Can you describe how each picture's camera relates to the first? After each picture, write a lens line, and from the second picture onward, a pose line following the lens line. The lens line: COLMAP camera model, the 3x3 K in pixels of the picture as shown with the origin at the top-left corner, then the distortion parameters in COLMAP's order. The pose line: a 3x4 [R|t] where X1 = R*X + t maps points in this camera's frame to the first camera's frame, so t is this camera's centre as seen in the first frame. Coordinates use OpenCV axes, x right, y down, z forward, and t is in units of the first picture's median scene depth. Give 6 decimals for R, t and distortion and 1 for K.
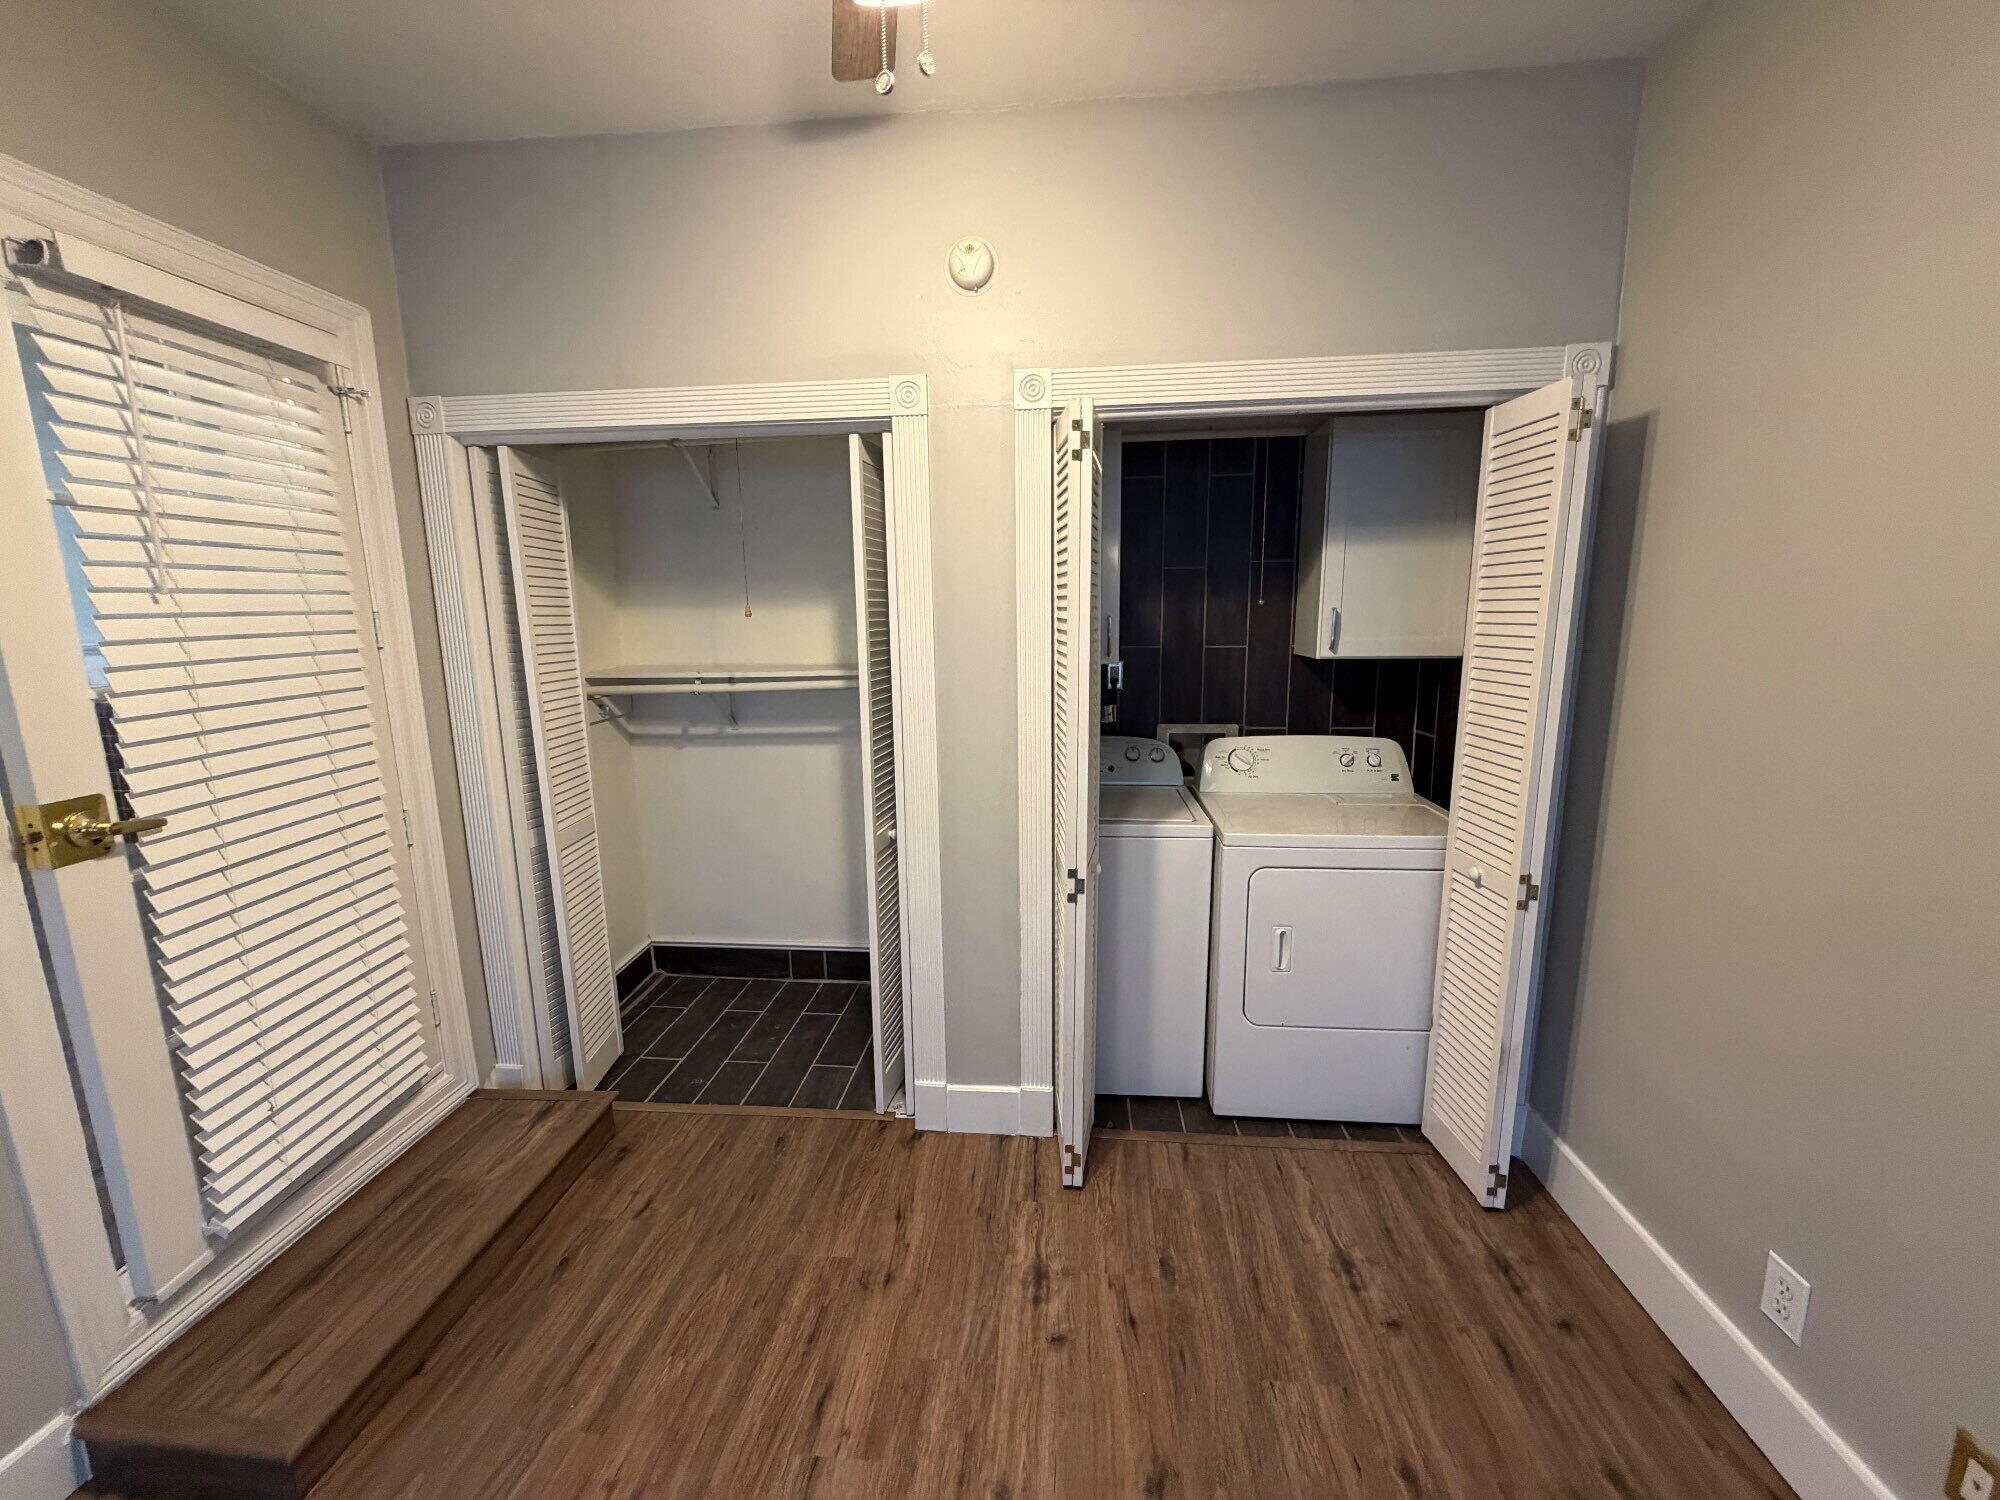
lens RADIAL K [[797.3, 0, 1005.6], [0, 797.3, 758.3], [0, 0, 1]] dist [0.002076, 0.000056]
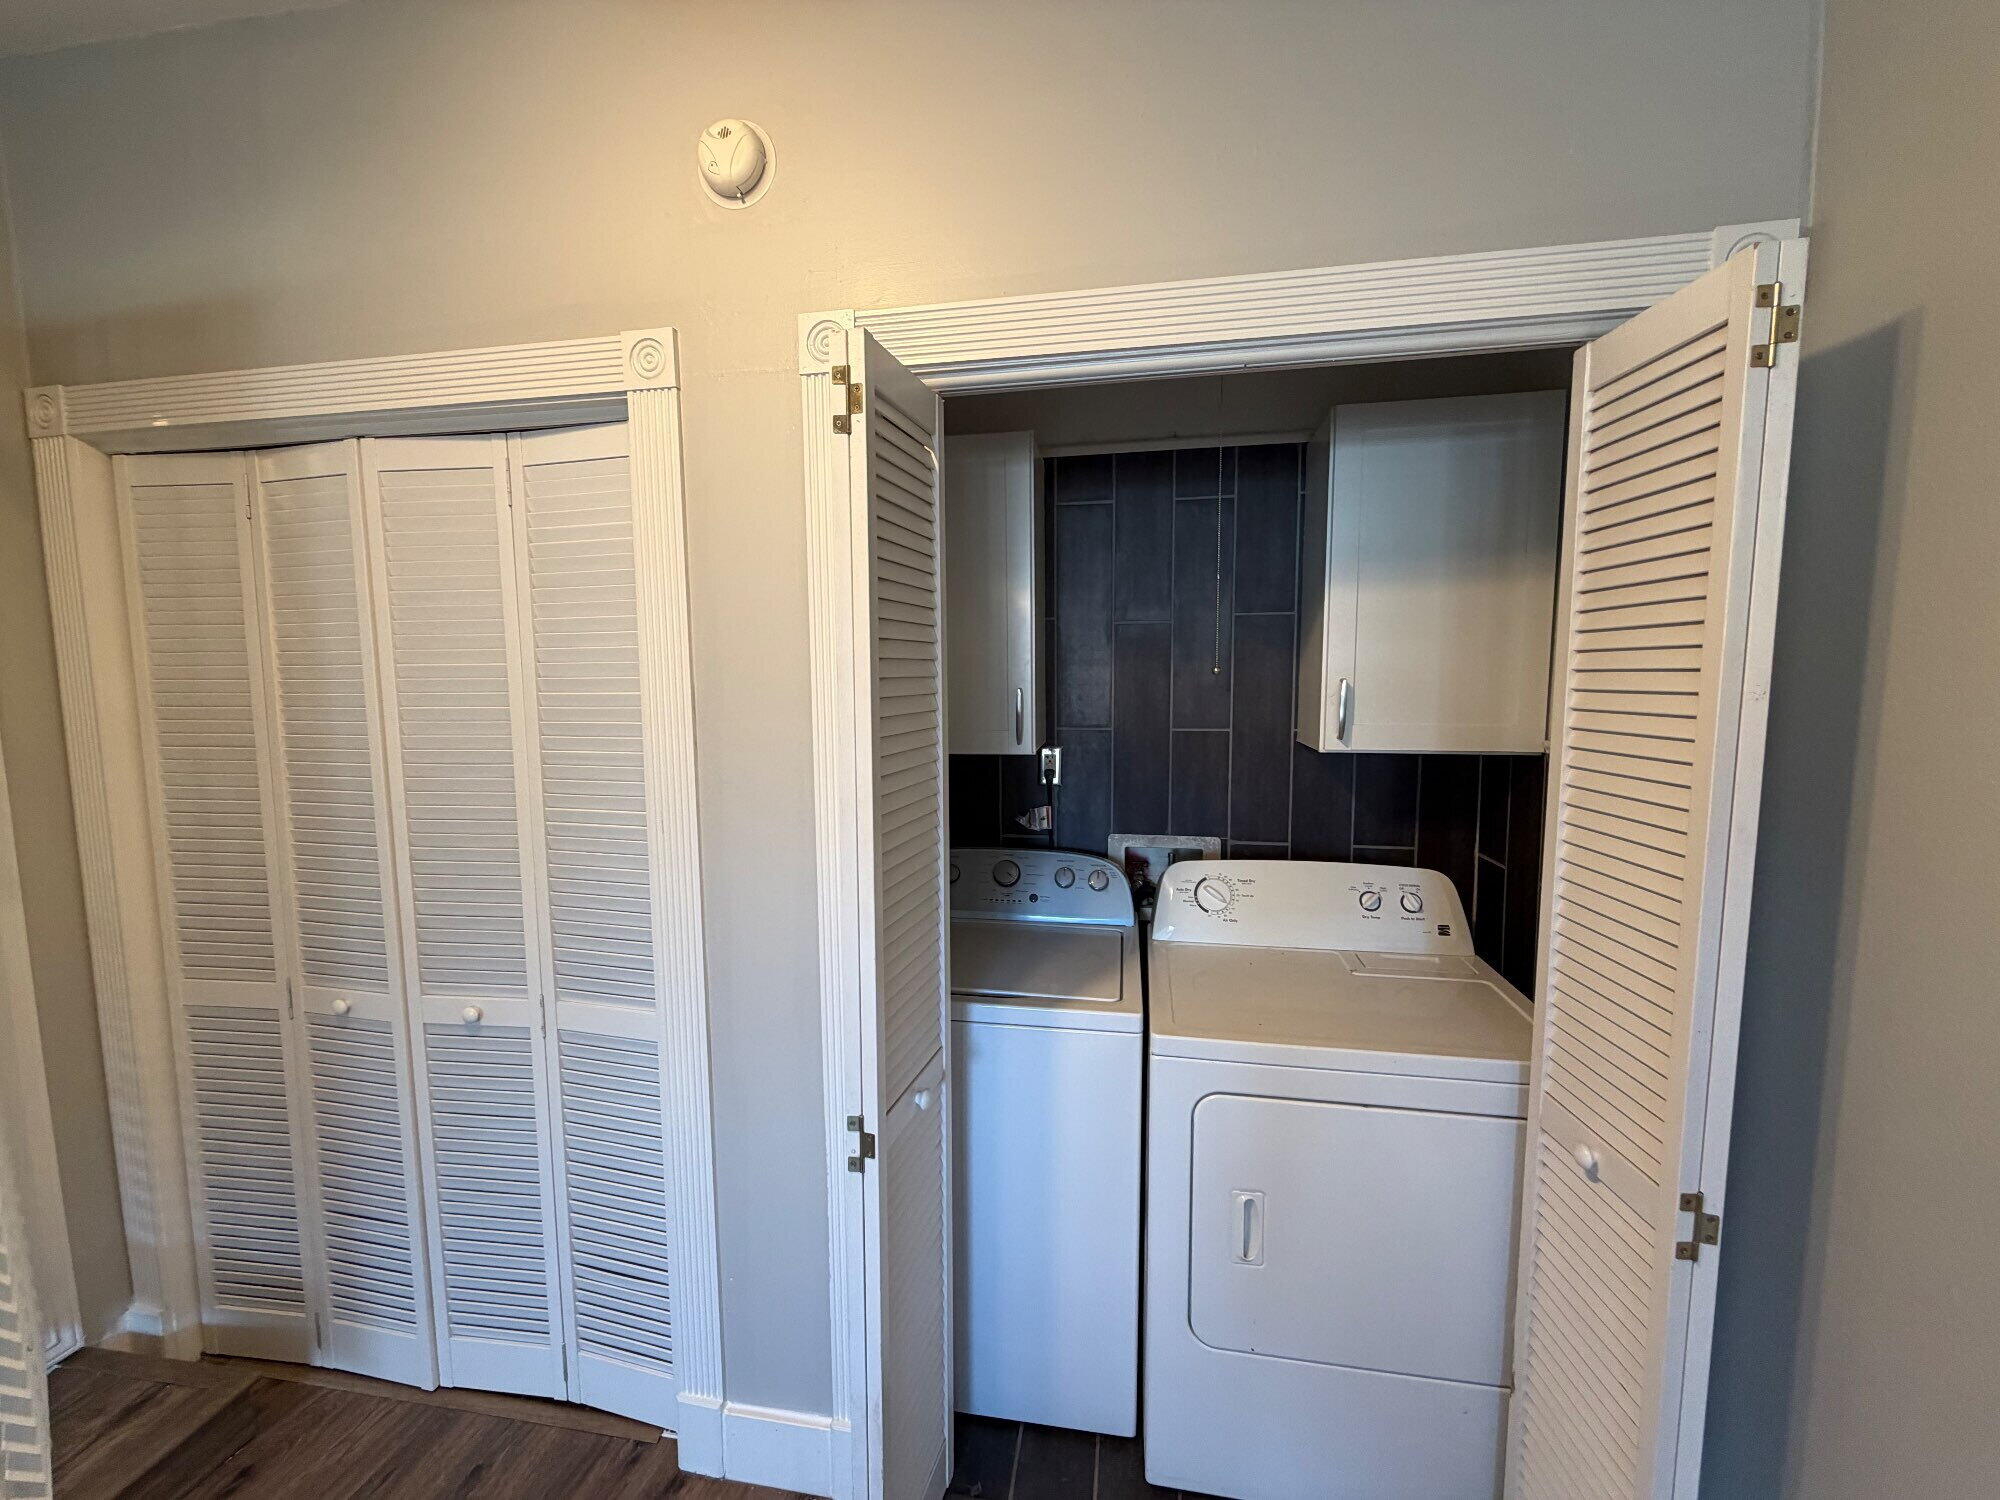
lens RADIAL K [[797.3, 0, 986.4], [0, 797.3, 752.4], [0, 0, 1]] dist [0.002076, 0.000056]
pose [[0.995071, 0.017572, -0.097594, 0.221433], [-0.025855, 0.996108, -0.084264, -0.077252], [0.095734, 0.086372, 0.991653, 0.381708]]
